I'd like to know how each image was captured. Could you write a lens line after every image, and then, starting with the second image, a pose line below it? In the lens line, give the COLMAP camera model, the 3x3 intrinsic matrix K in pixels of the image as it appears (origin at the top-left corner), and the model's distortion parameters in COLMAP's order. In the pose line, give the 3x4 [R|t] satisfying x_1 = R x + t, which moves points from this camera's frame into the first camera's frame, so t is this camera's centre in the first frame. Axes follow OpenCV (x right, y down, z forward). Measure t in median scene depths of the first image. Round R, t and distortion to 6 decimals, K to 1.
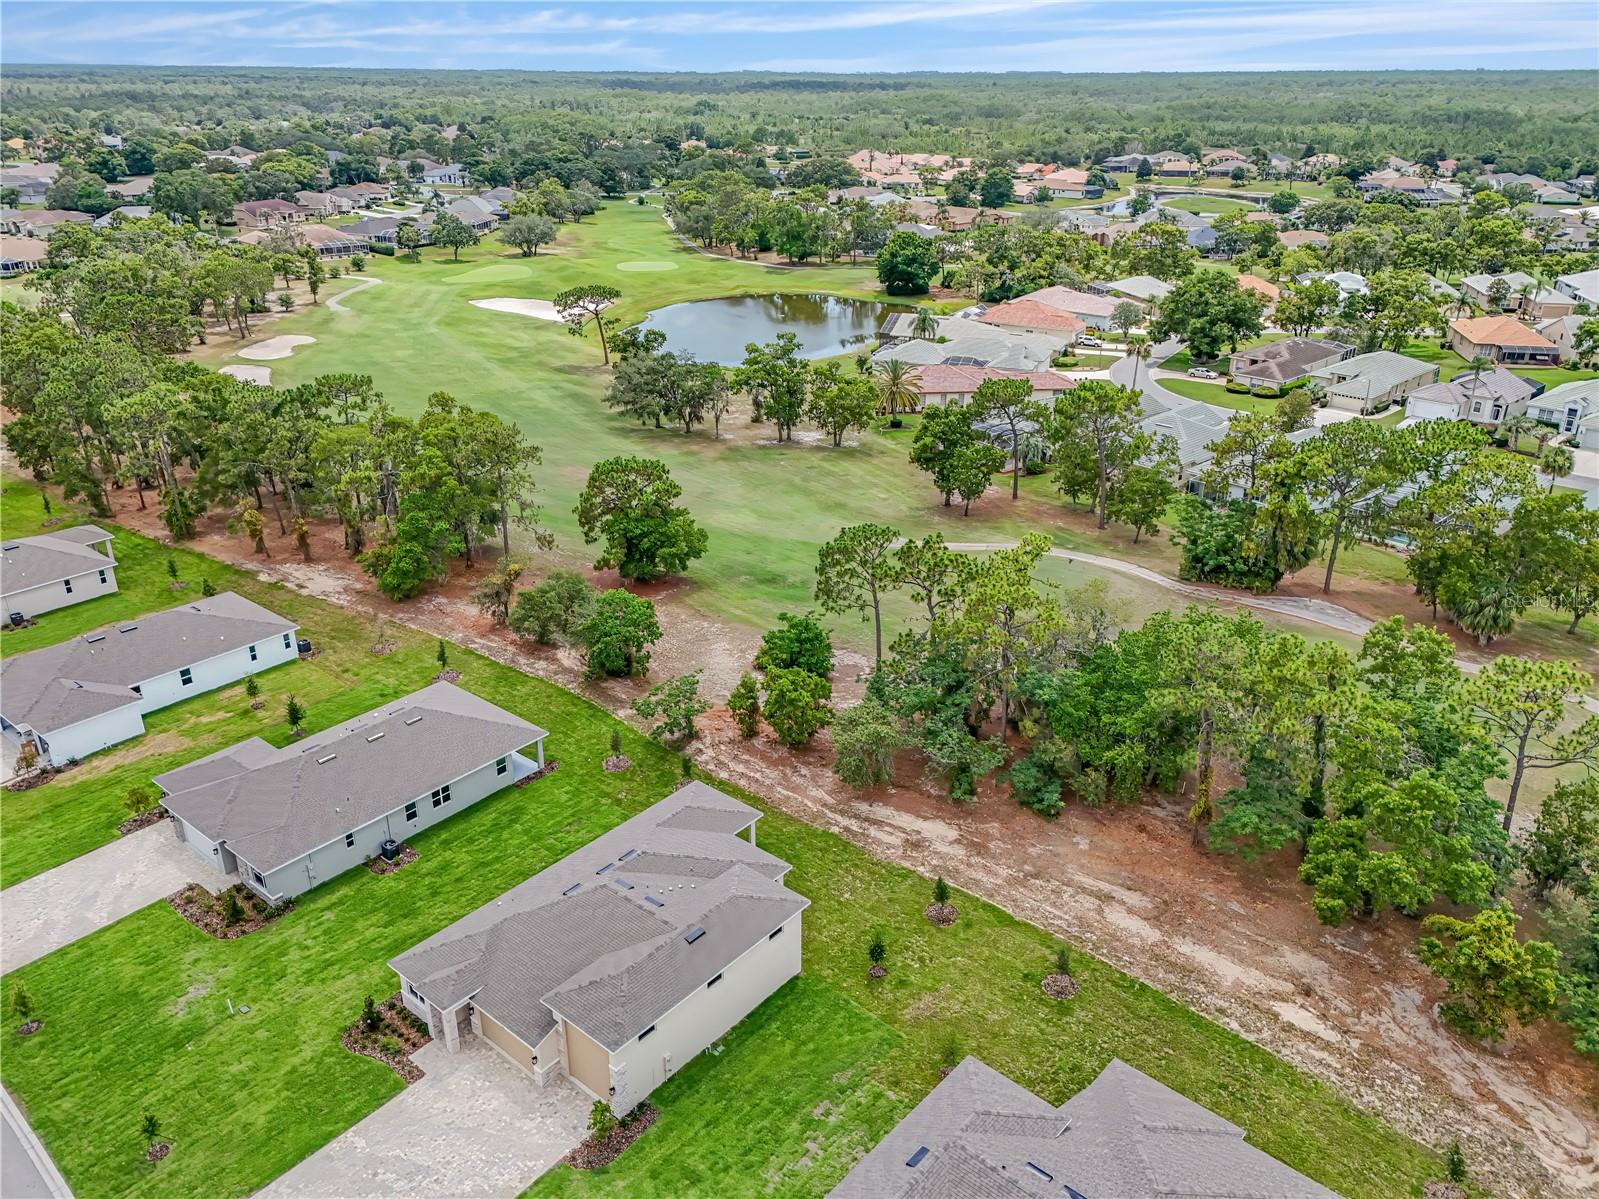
lens RADIAL K [[1183.9, 0, 799.5], [0, 1183.9, 599.5], [0, 0, 1]] dist [0.054516, -0.025324]
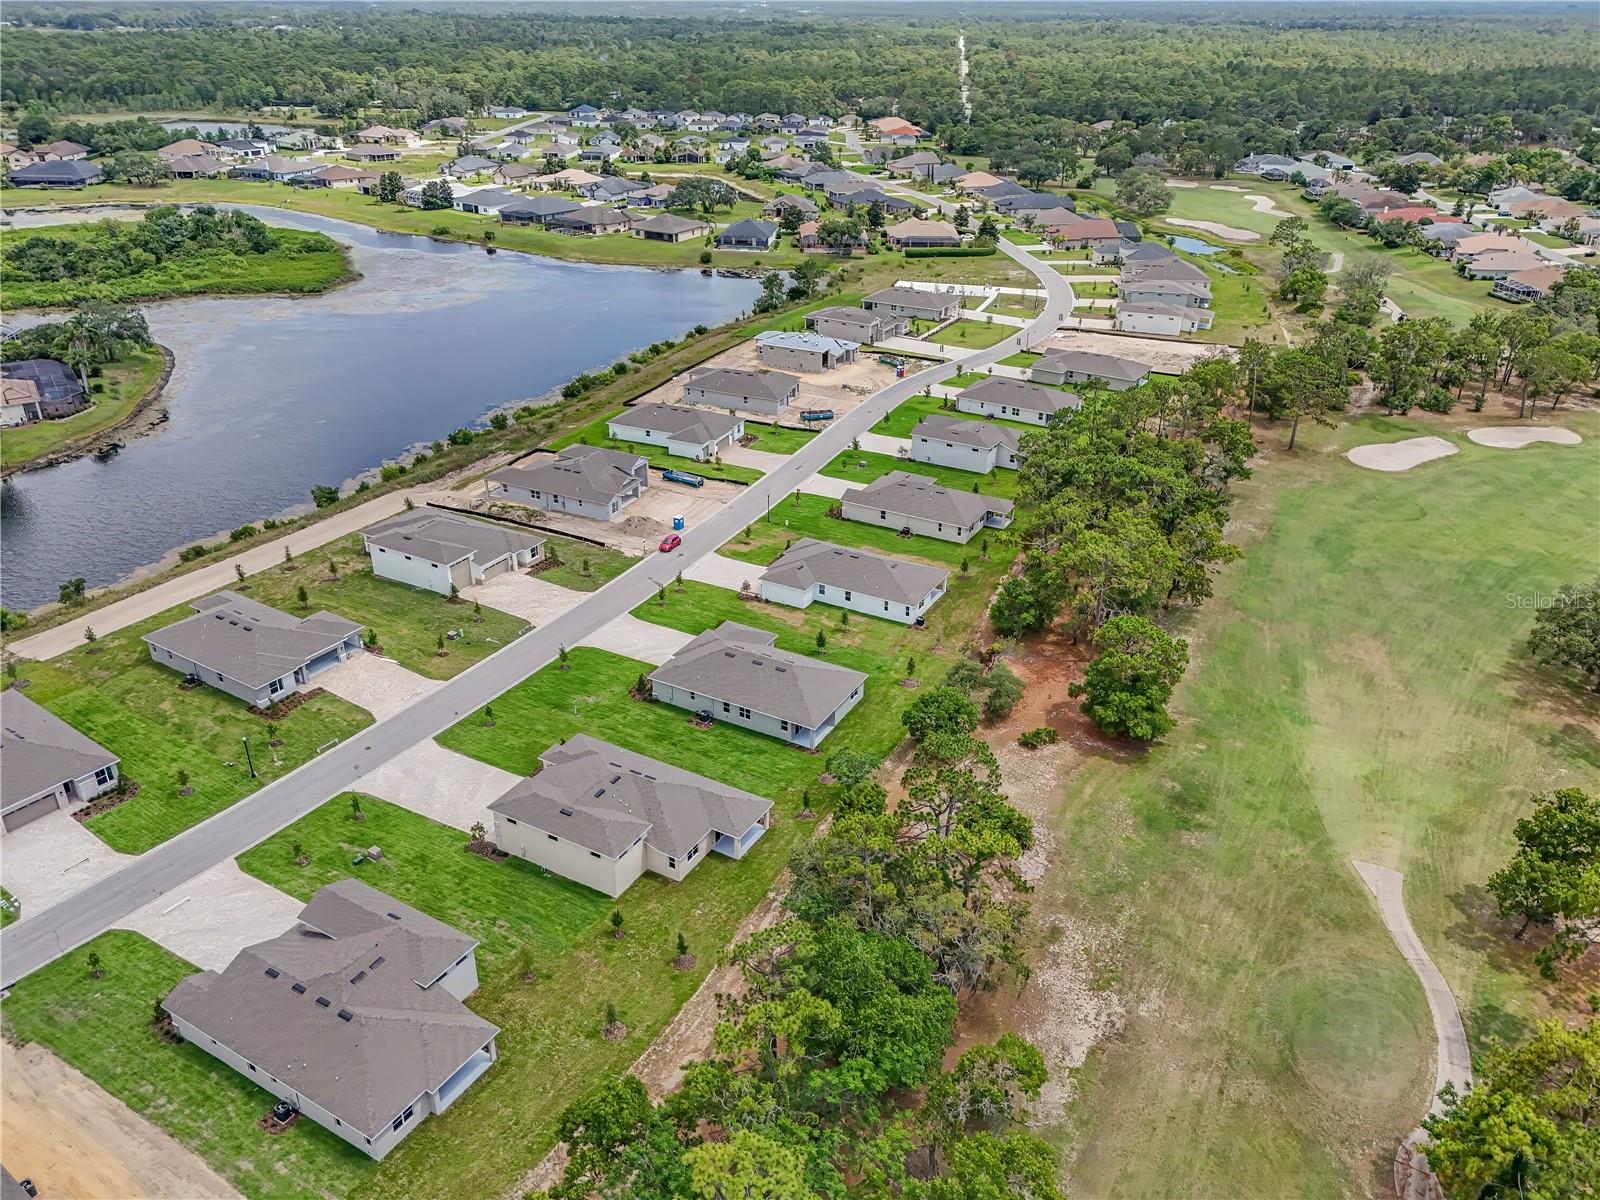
lens RADIAL K [[1184.7, 0, 800.0], [0, 1184.7, 600.0], [0, 0, 1]] dist [0.054516, -0.025324]
pose [[0.181861, 0.444023, -0.877365, 1.045269], [-0.406643, 0.846336, 0.344030, -0.542637], [0.895303, 0.294208, 0.334475, 0.510404]]
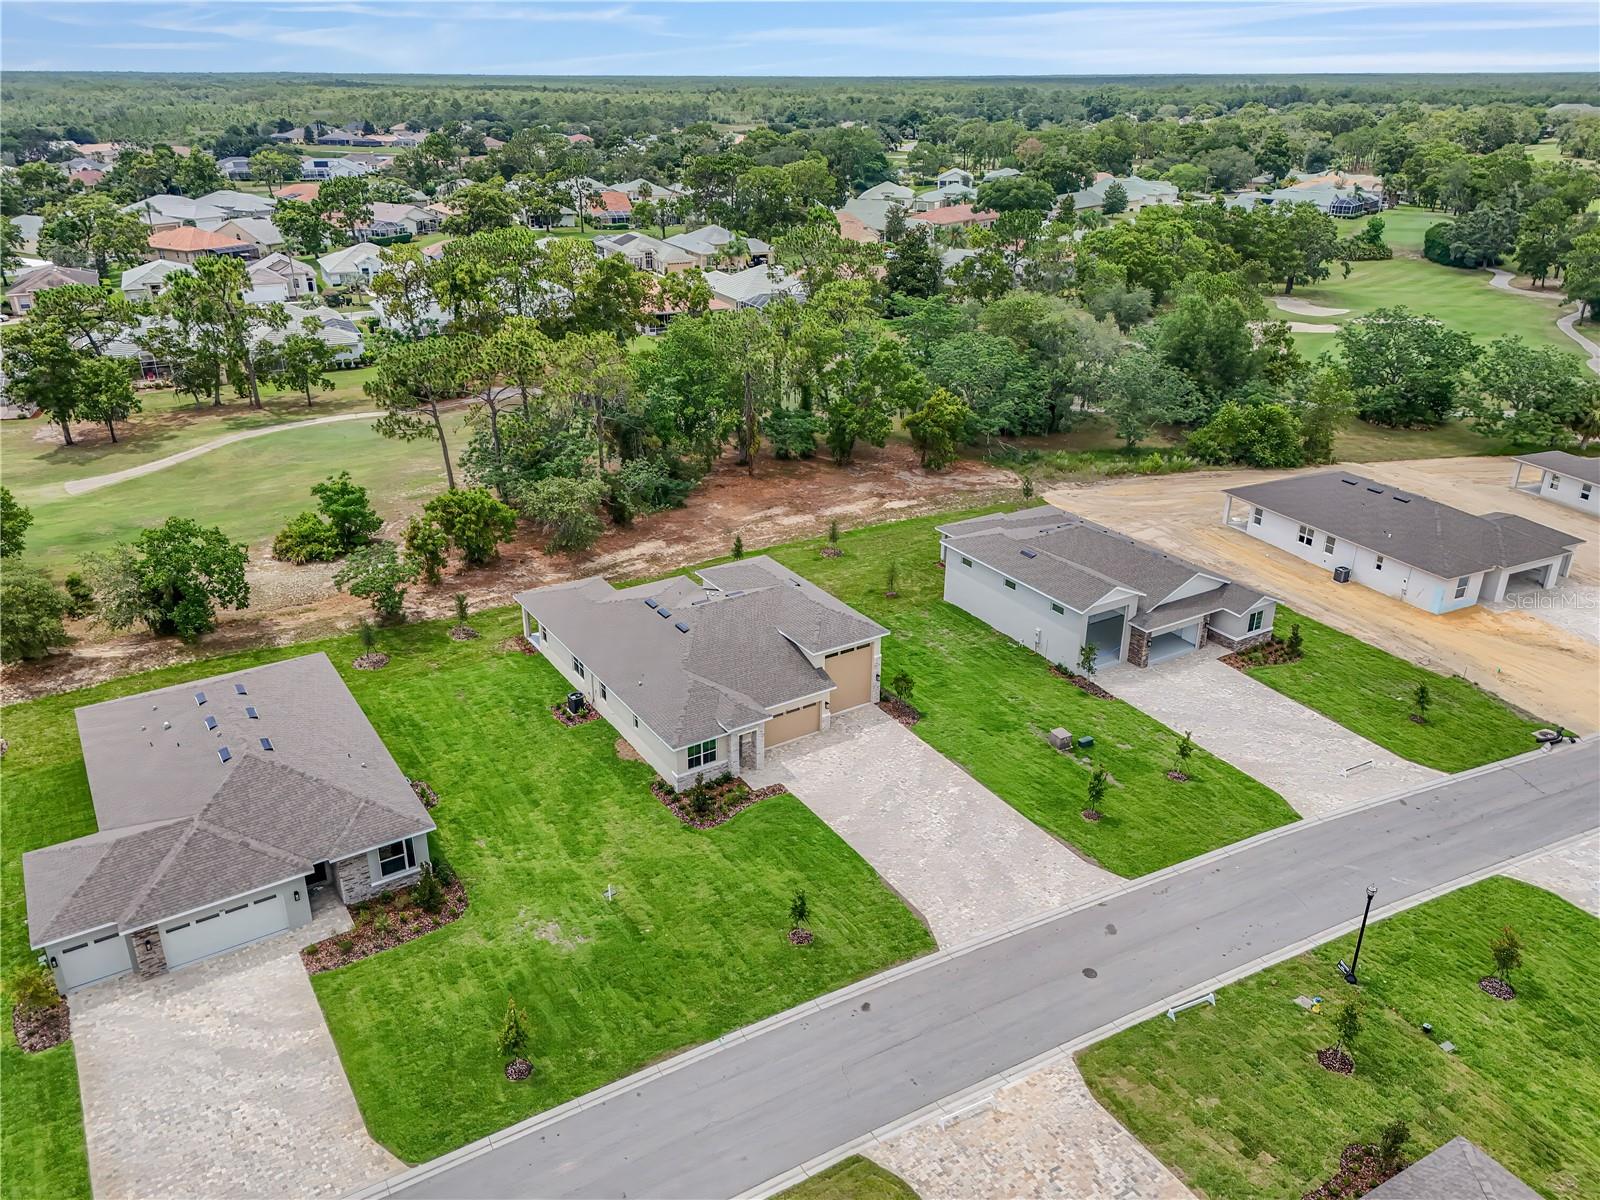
lens RADIAL K [[1184.7, 0, 800.0], [0, 1184.7, 600.0], [0, 0, 1]] dist [0.054516, -0.025324]
pose [[0.287123, -0.383000, 0.877993, -0.894669], [0.385815, 0.885191, 0.259970, -0.007004], [-0.876760, 0.264099, 0.401926, 0.408751]]
